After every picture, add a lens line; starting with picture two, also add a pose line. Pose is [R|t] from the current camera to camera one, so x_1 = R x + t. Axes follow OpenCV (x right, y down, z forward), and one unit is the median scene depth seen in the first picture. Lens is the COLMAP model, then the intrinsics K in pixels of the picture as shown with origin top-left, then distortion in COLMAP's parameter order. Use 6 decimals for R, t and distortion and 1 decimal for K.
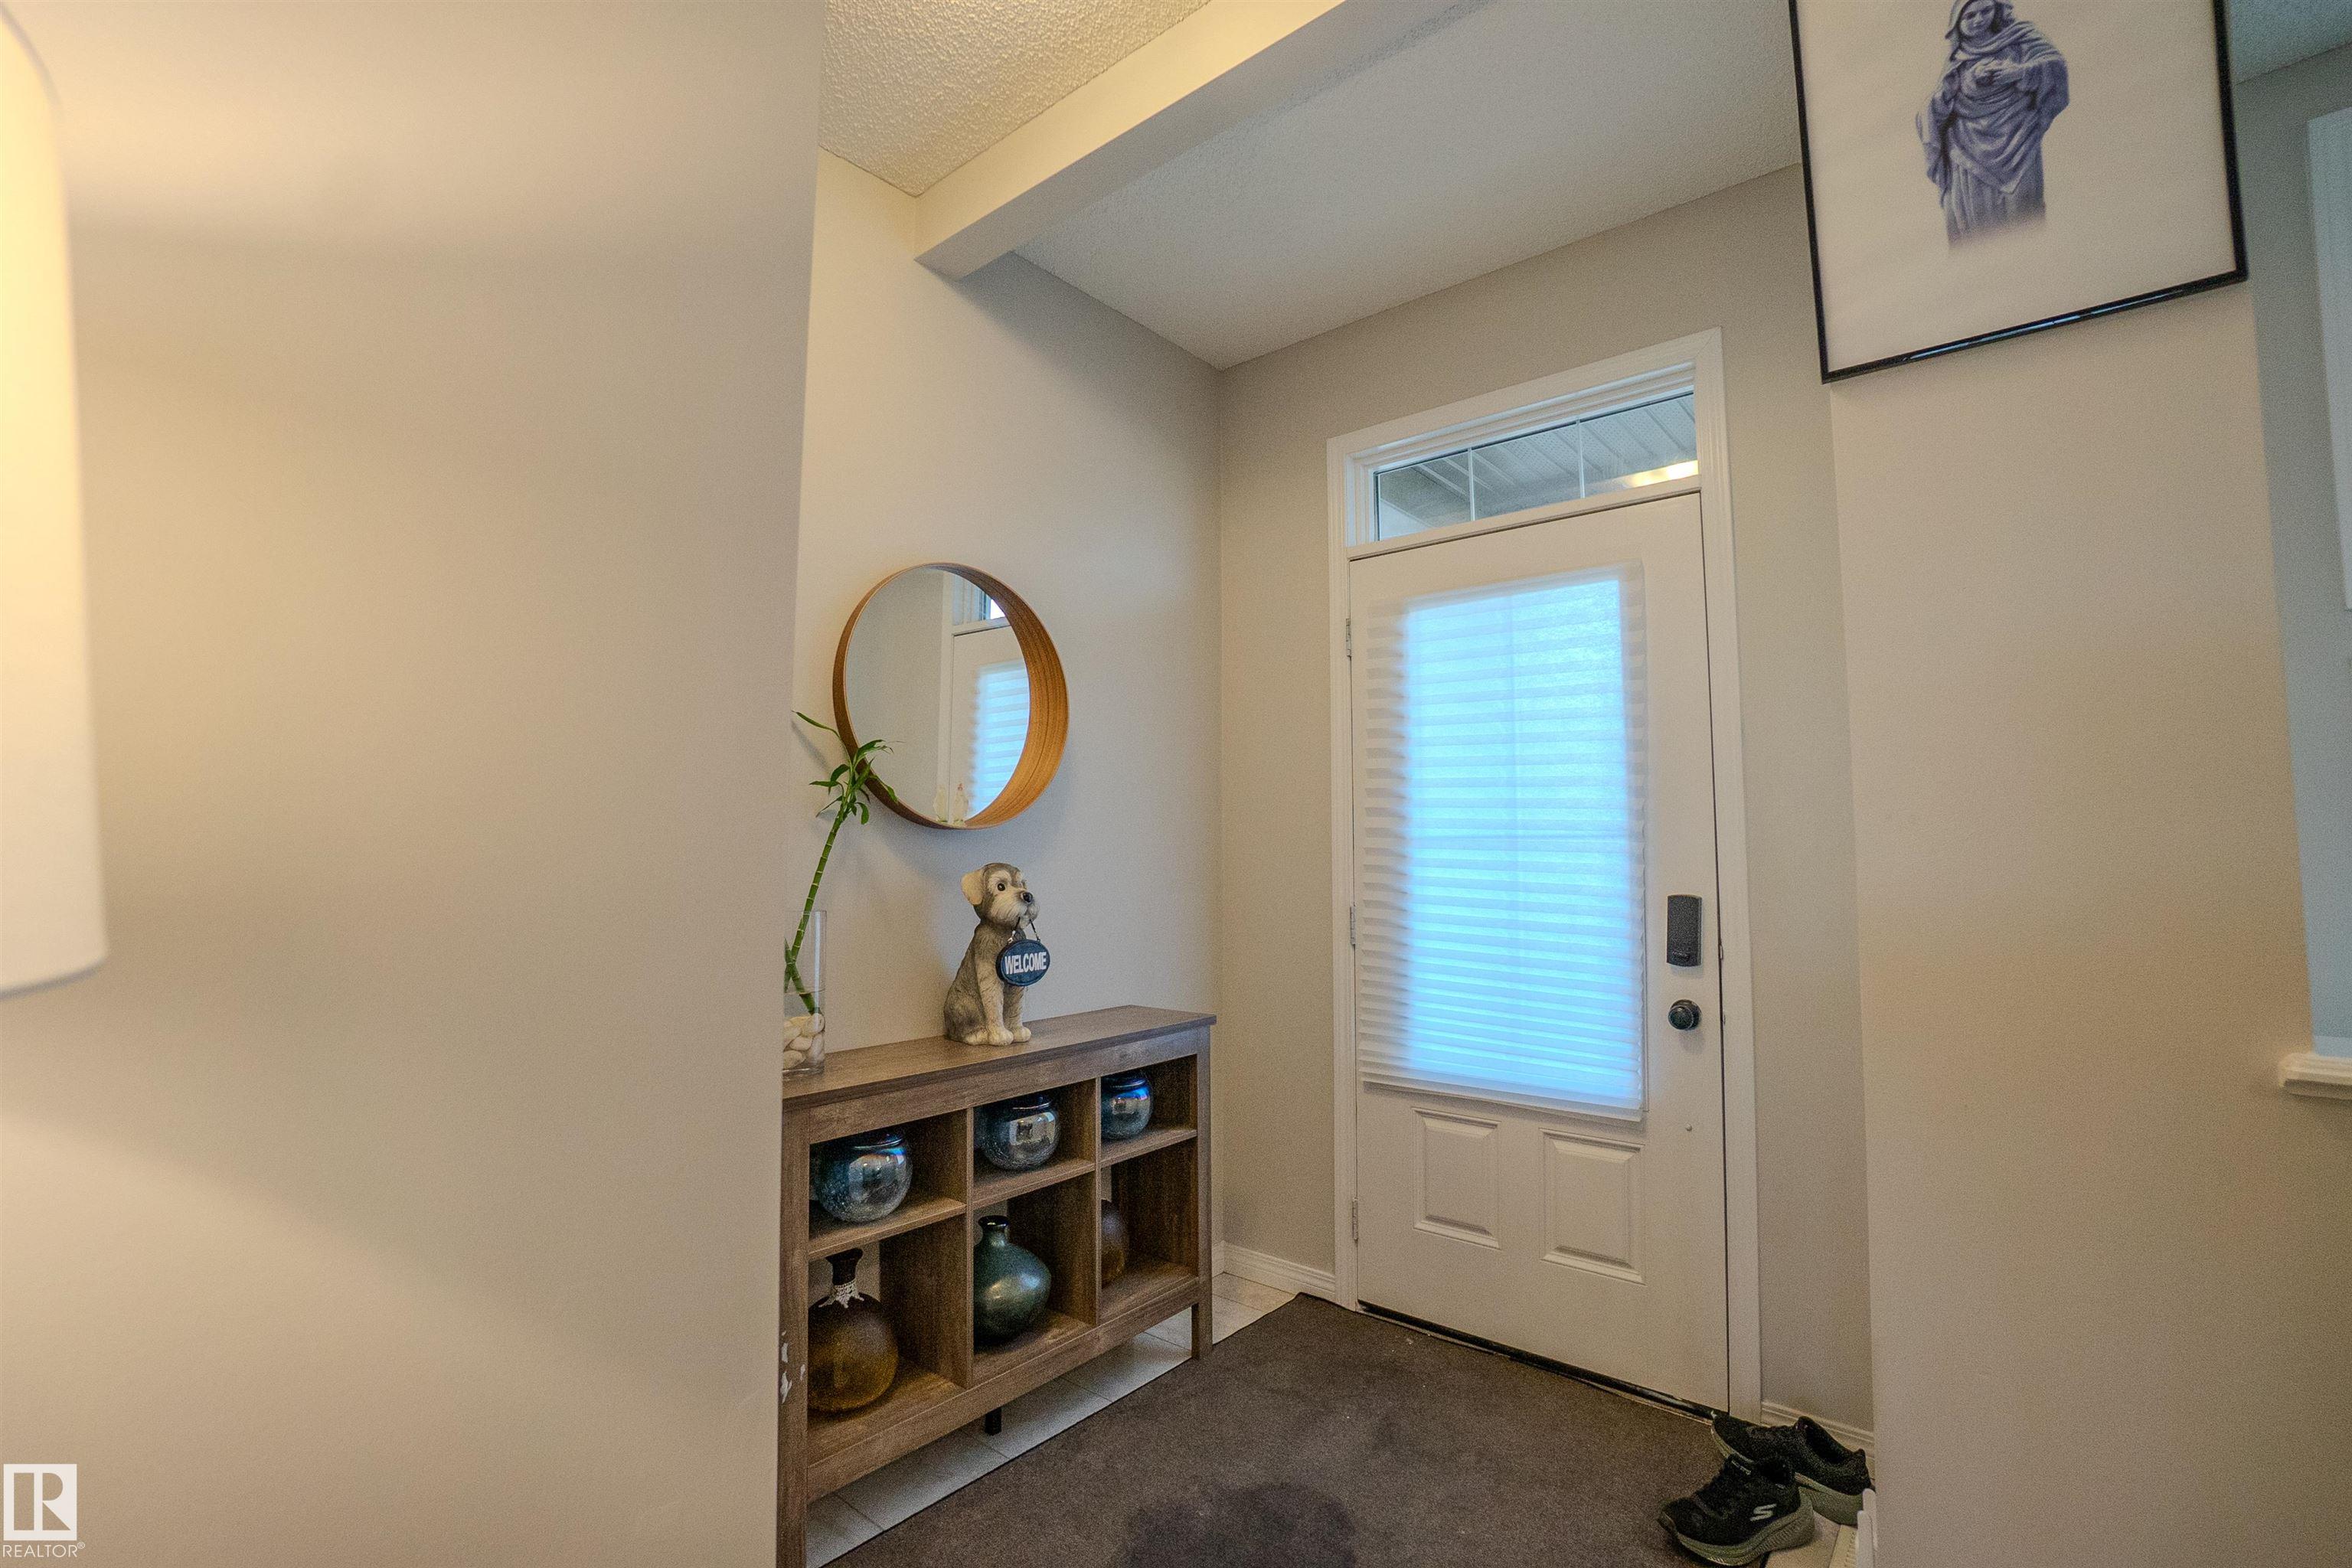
lens RADIAL K [[1035.5, 0, 1176.0], [0, 1035.5, 784.0], [0, 0, 1]] dist [-0.002356, -0.000254]
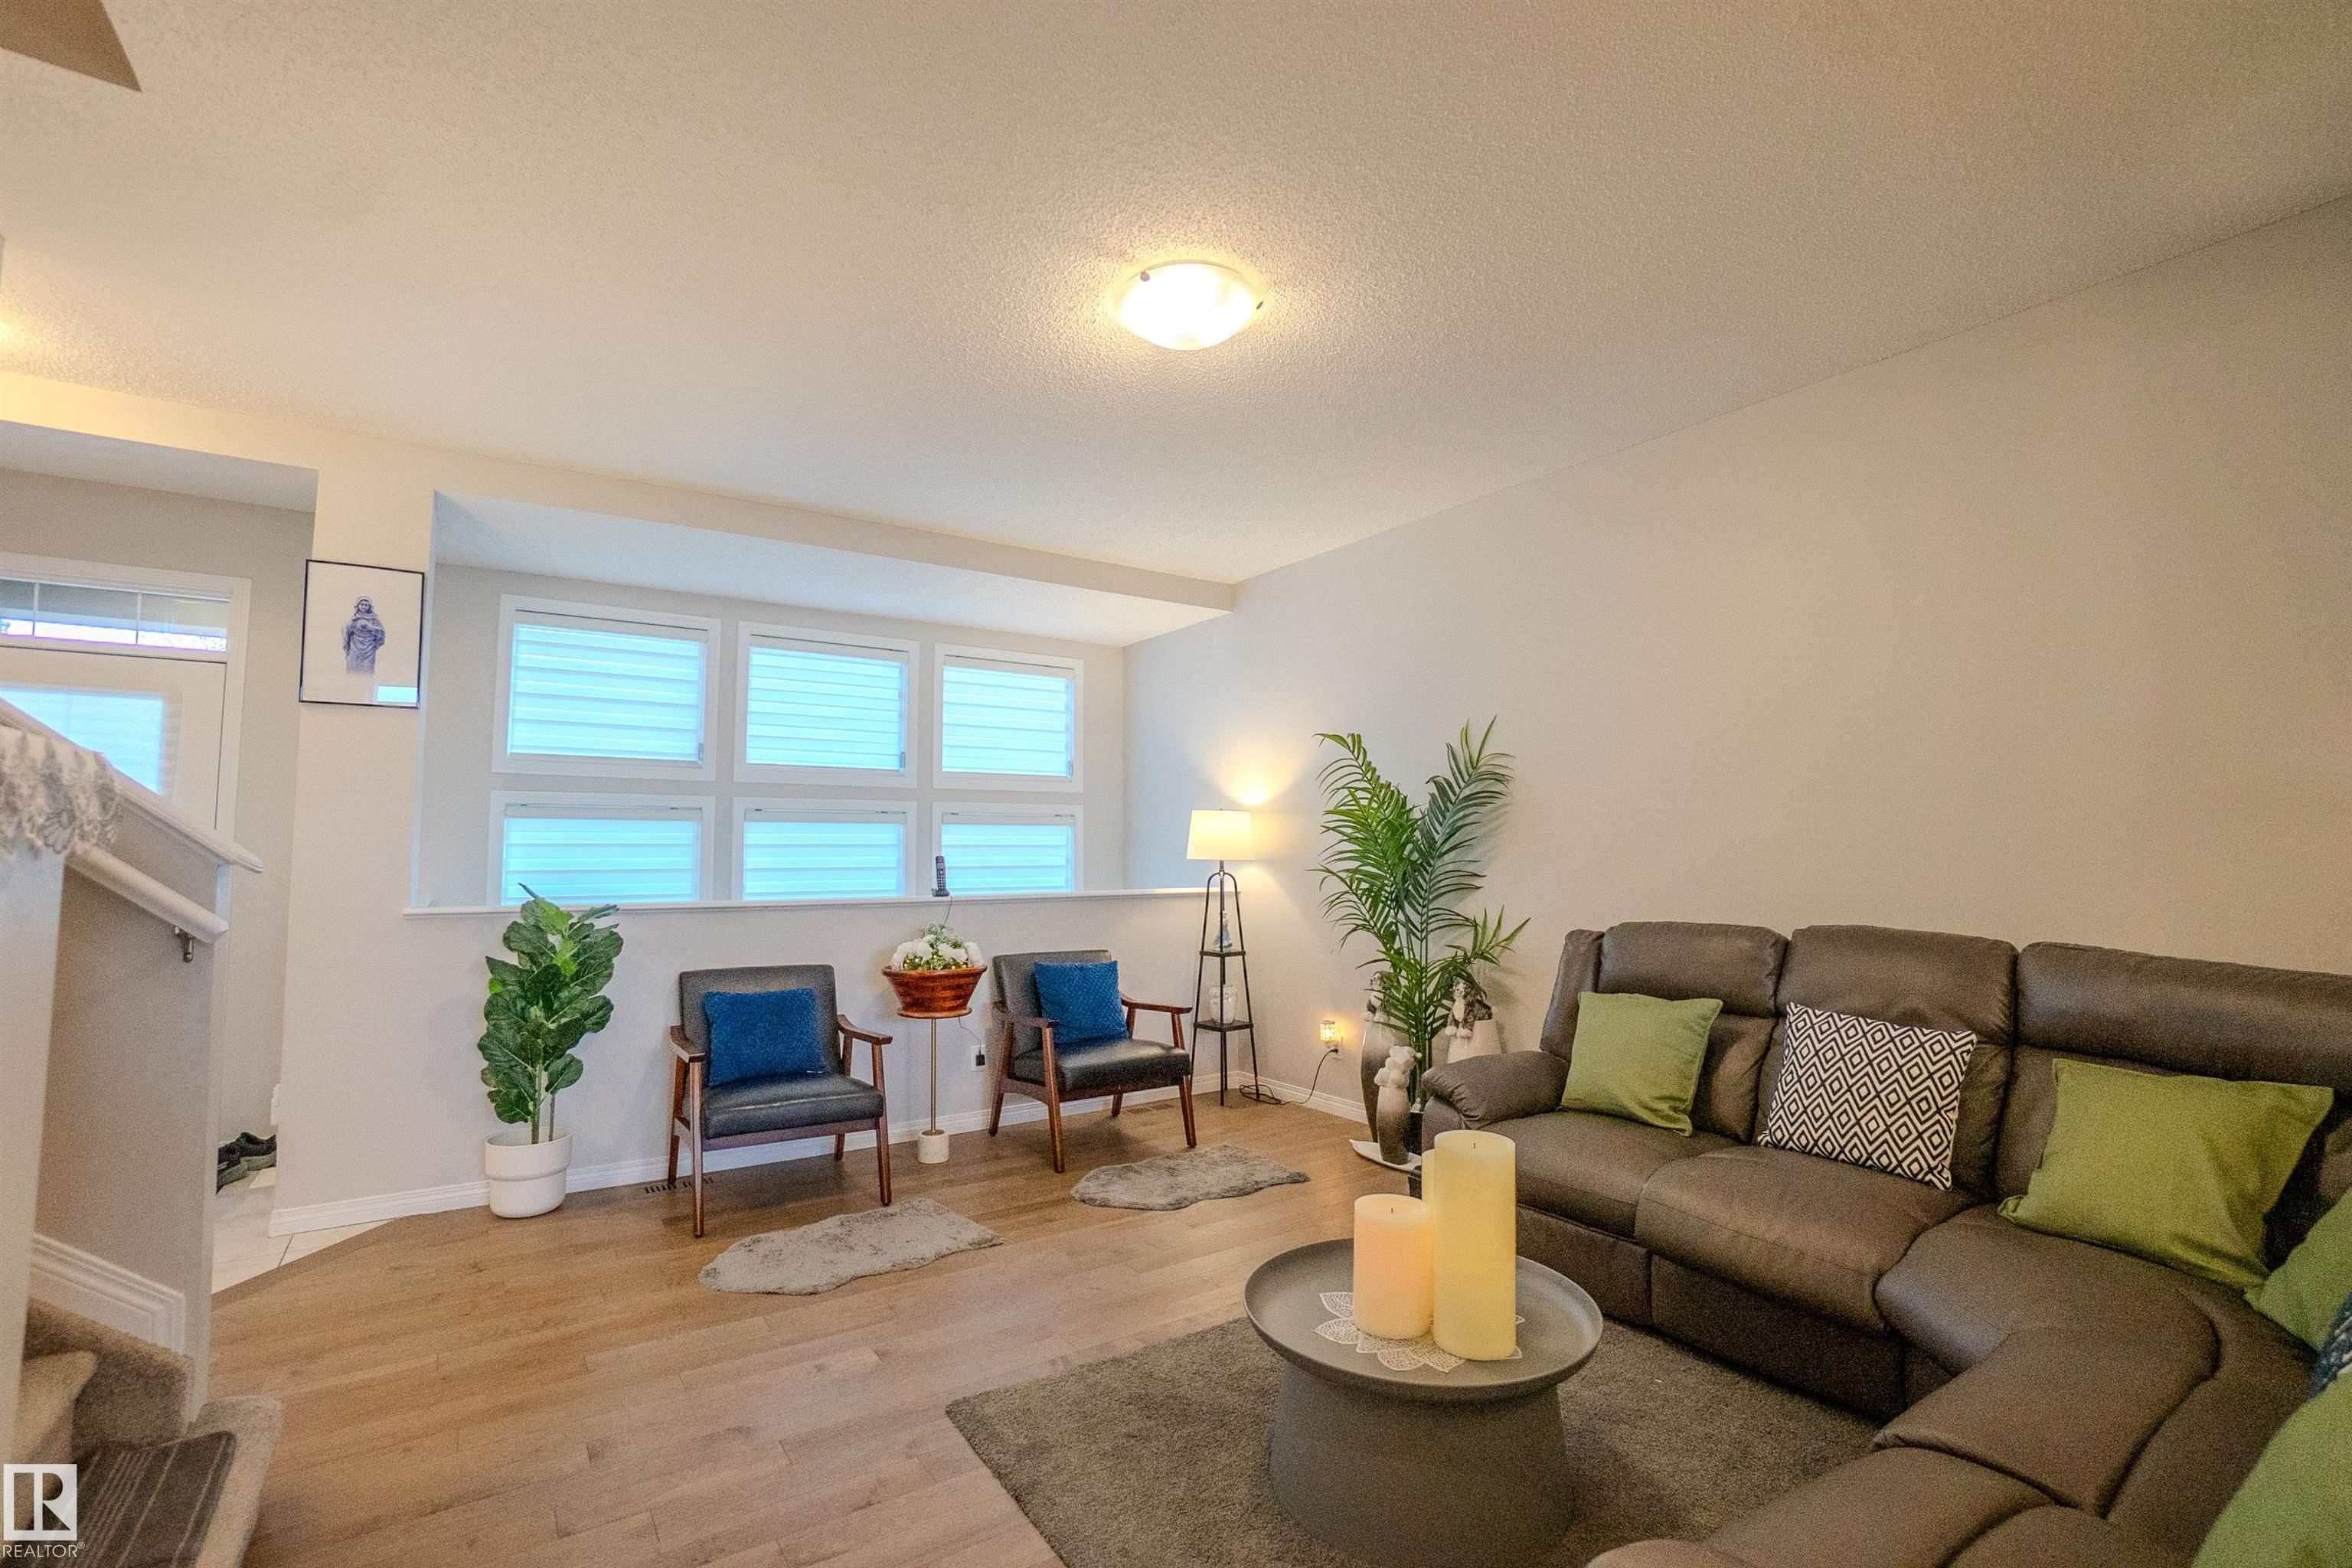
lens RADIAL K [[1035.5, 0, 1176.0], [0, 1035.5, 784.0], [0, 0, 1]] dist [-0.002356, -0.000254]
pose [[0.289089, 0.095451, 0.952532, -1.711859], [-0.030844, 0.995429, -0.090389, 0.088491], [-0.956805, -0.003250, 0.290711, -2.661389]]
